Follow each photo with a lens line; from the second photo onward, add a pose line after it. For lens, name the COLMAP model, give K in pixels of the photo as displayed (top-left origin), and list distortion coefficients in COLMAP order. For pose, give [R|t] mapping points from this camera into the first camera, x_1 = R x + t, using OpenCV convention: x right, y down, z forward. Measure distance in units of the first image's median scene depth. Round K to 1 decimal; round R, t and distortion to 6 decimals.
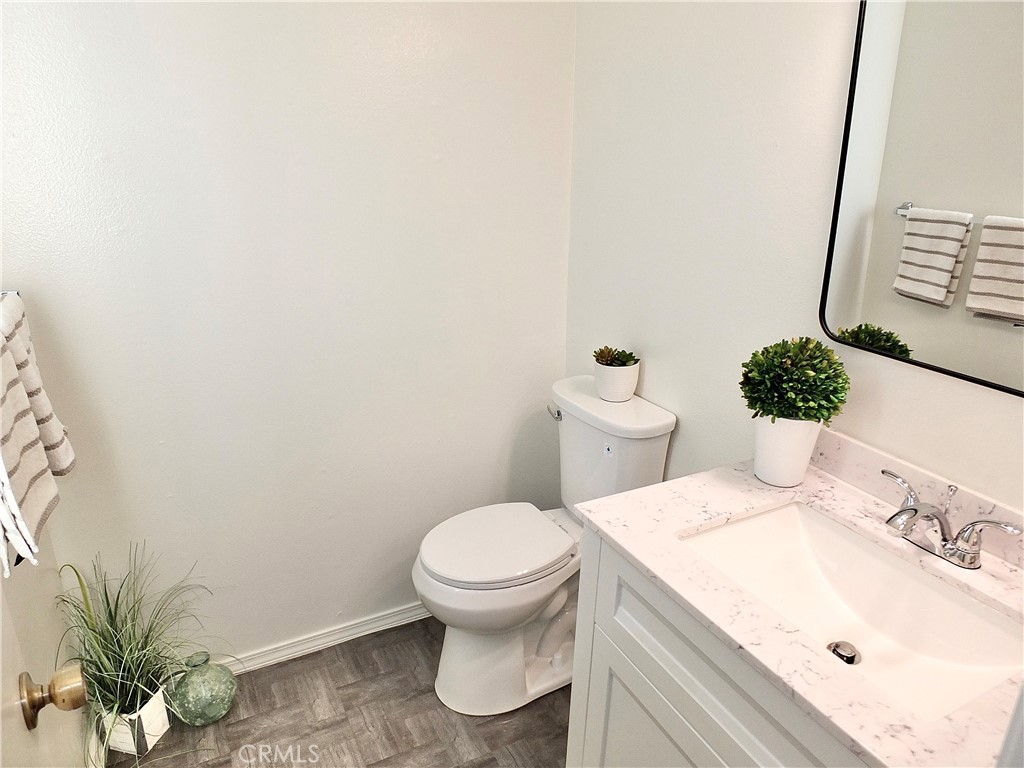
lens RADIAL K [[697.7, 0, 510.9], [0, 697.7, 384.3], [0, 0, 1]] dist [-0.034269, 0.010867]
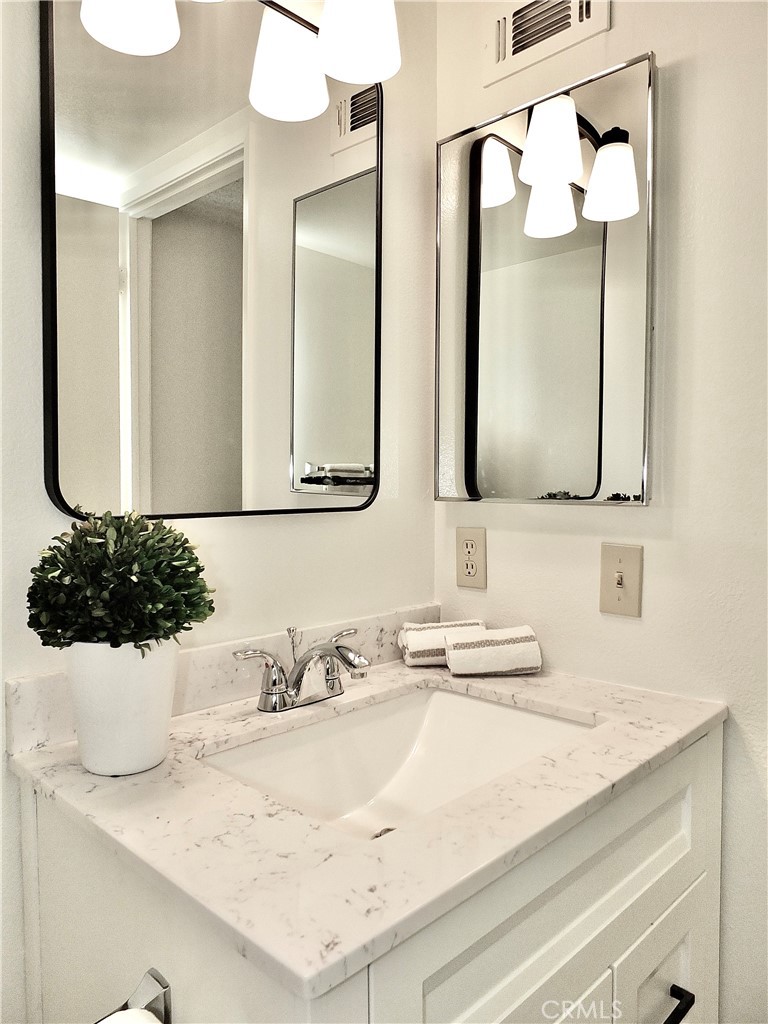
lens RADIAL K [[697.7, 0, 382.5], [0, 697.7, 512.6], [0, 0, 1]] dist [-0.034269, 0.010867]
pose [[-0.325008, -0.036164, 0.945019, -0.242771], [0.305600, 0.941642, 0.141136, -0.083844], [-0.894974, 0.334668, -0.294990, 1.014589]]
